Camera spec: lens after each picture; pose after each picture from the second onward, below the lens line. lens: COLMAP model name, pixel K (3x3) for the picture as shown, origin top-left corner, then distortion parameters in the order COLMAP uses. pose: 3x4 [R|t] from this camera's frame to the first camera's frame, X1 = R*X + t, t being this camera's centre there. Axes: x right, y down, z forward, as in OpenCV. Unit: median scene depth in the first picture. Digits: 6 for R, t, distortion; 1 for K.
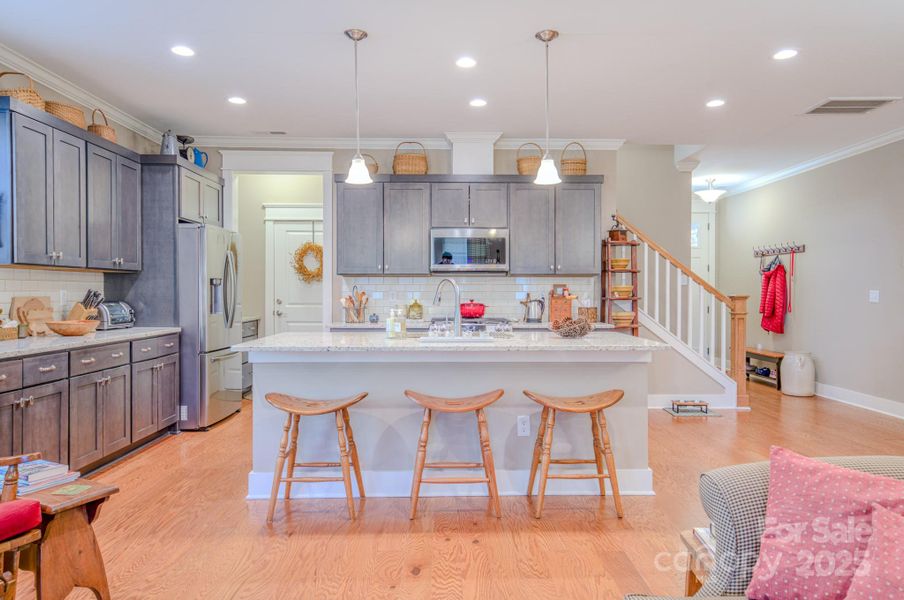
lens RADIAL K [[590.6, 0, 452.0], [0, 590.6, 300.0], [0, 0, 1]] dist [0.036826, 0.001399]
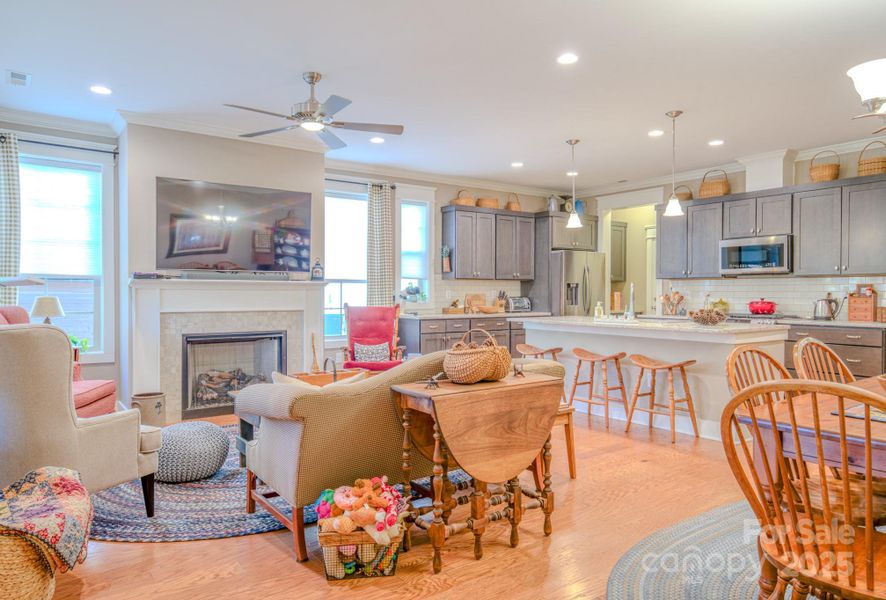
lens RADIAL K [[584.6, 0, 443.0], [0, 584.6, 300.0], [0, 0, 1]] dist [0.029203, -0.000357]
pose [[0.578599, 0.010806, -0.815540, 0.866988], [-0.012356, 0.999914, 0.004483, 0.007455], [0.815518, 0.007482, 0.578683, -0.245367]]
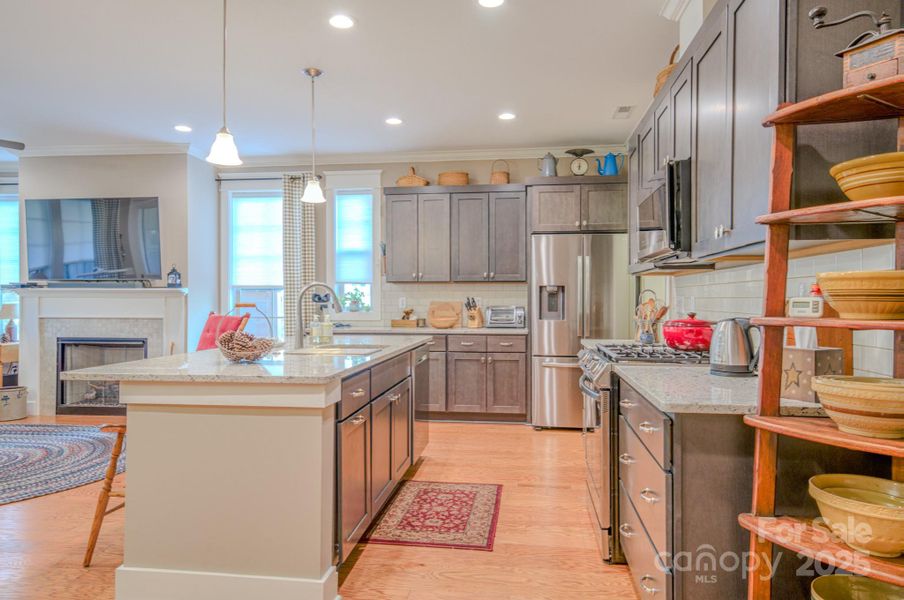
lens RADIAL K [[590.6, 0, 452.0], [0, 590.6, 300.0], [0, 0, 1]] dist [0.036826, 0.001399]
pose [[-0.136056, 0.000160, -0.990701, 0.804729], [-0.014674, 0.999890, 0.002176, -0.013832], [0.990592, 0.014834, -0.136039, 1.227779]]
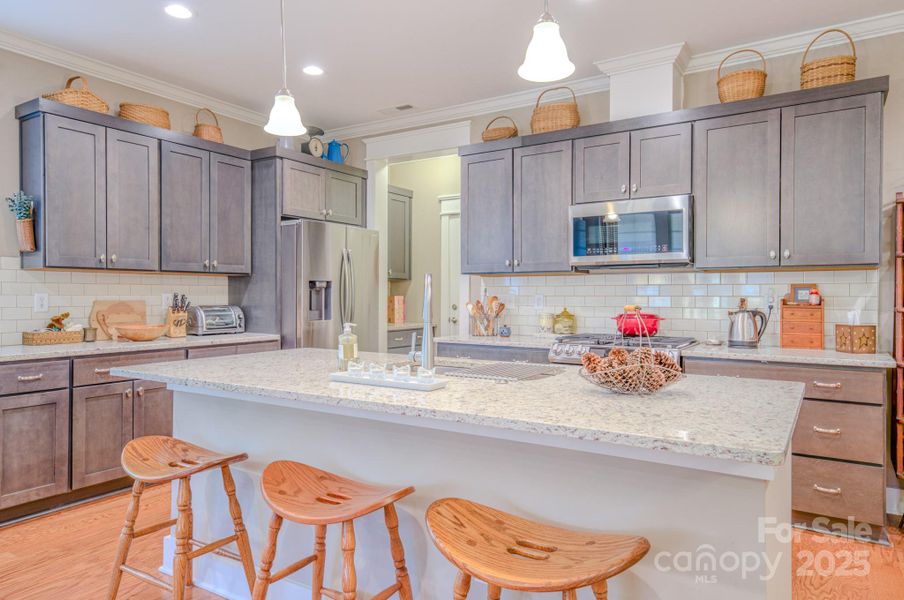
lens RADIAL K [[590.6, 0, 452.0], [0, 590.6, 300.0], [0, 0, 1]] dist [0.036826, 0.001399]
pose [[0.835319, 0.005577, -0.549738, 0.318374], [-0.009097, 0.999952, -0.003679, -0.007632], [0.549691, 0.008074, 0.835329, 0.471651]]
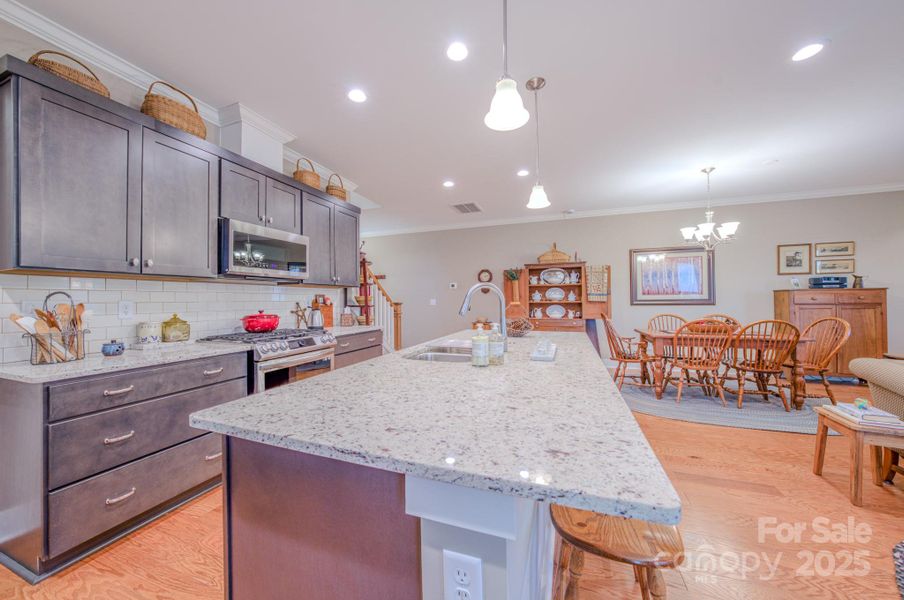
lens RADIAL K [[315.0, 0, 452.0], [0, 315.0, 300.0], [0, 0, 1]] dist [-0.013768, 0.000200]
pose [[0.353087, -0.003313, 0.935585, -0.420254], [0.021884, 0.999749, -0.004718, -0.010499], [-0.935334, 0.022141, 0.353071, 0.818629]]
